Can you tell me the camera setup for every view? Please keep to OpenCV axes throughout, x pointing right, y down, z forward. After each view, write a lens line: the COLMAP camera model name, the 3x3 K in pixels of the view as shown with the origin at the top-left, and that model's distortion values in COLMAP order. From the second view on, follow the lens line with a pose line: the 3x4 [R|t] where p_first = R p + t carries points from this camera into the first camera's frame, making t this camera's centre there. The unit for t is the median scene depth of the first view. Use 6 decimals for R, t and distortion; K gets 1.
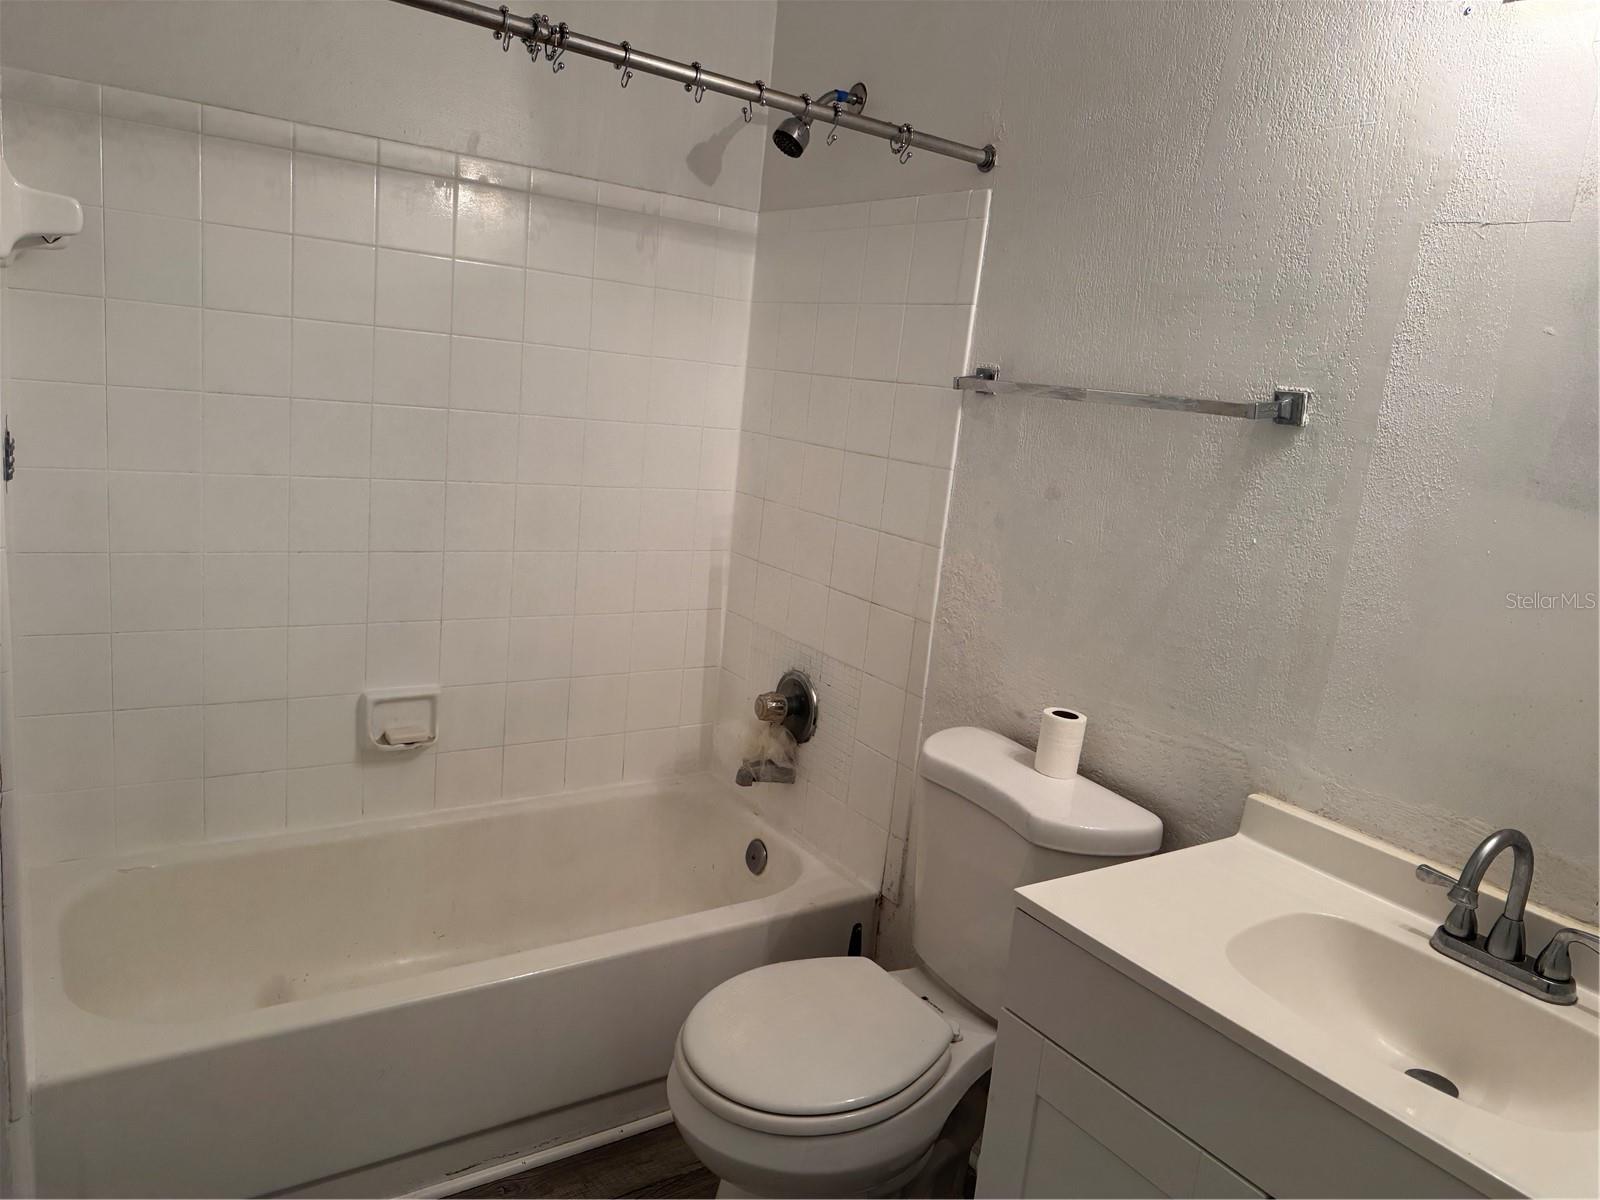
lens RADIAL K [[1118.1, 0, 806.9], [0, 1118.1, 603.3], [0, 0, 1]] dist [0.148410, -0.281681]
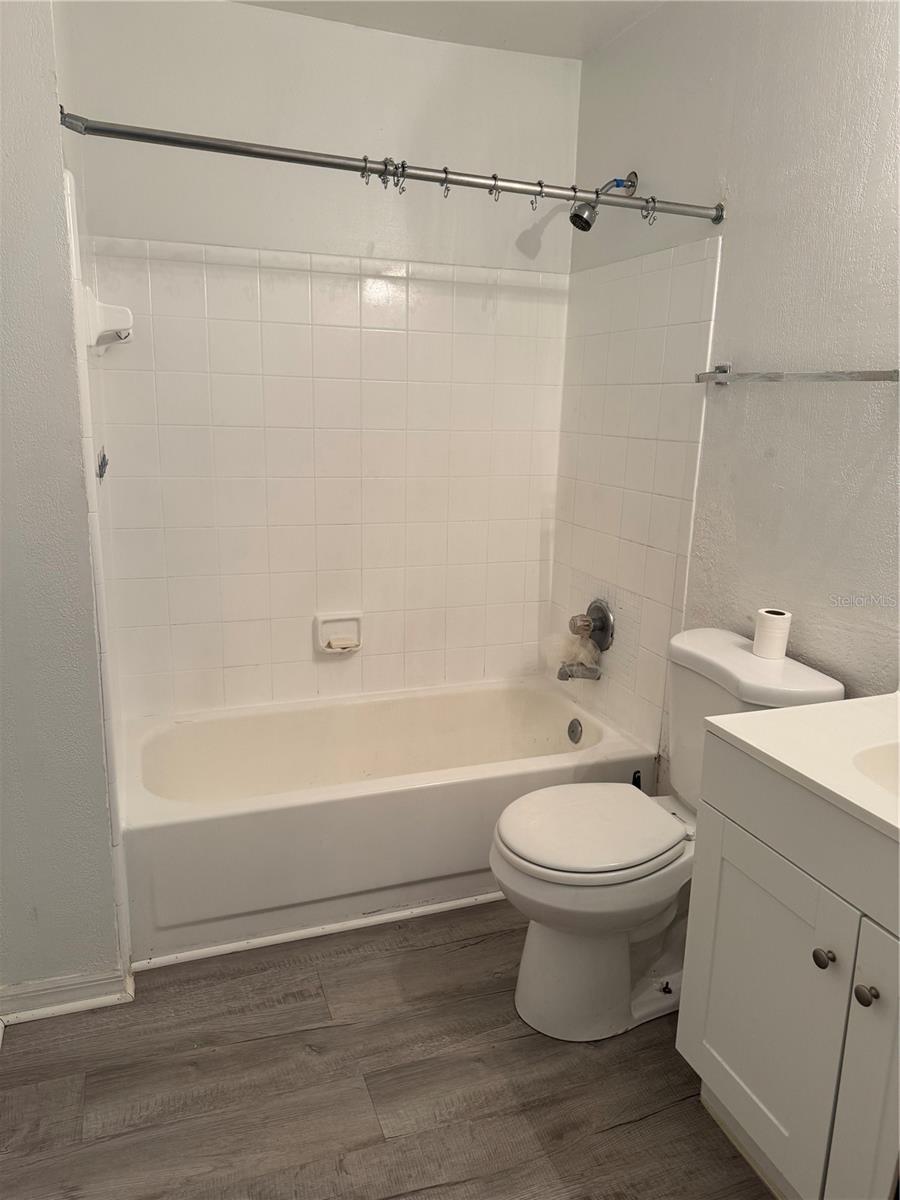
lens RADIAL K [[838.6, 0, 450.0], [0, 838.6, 600.0], [0, 0, 1]] dist [0.148410, -0.281681]
pose [[0.968095, -0.017580, -0.249965, 0.087429], [0.021967, 0.999650, 0.014770, 0.048712], [0.249618, -0.019789, 0.968142, -0.082686]]
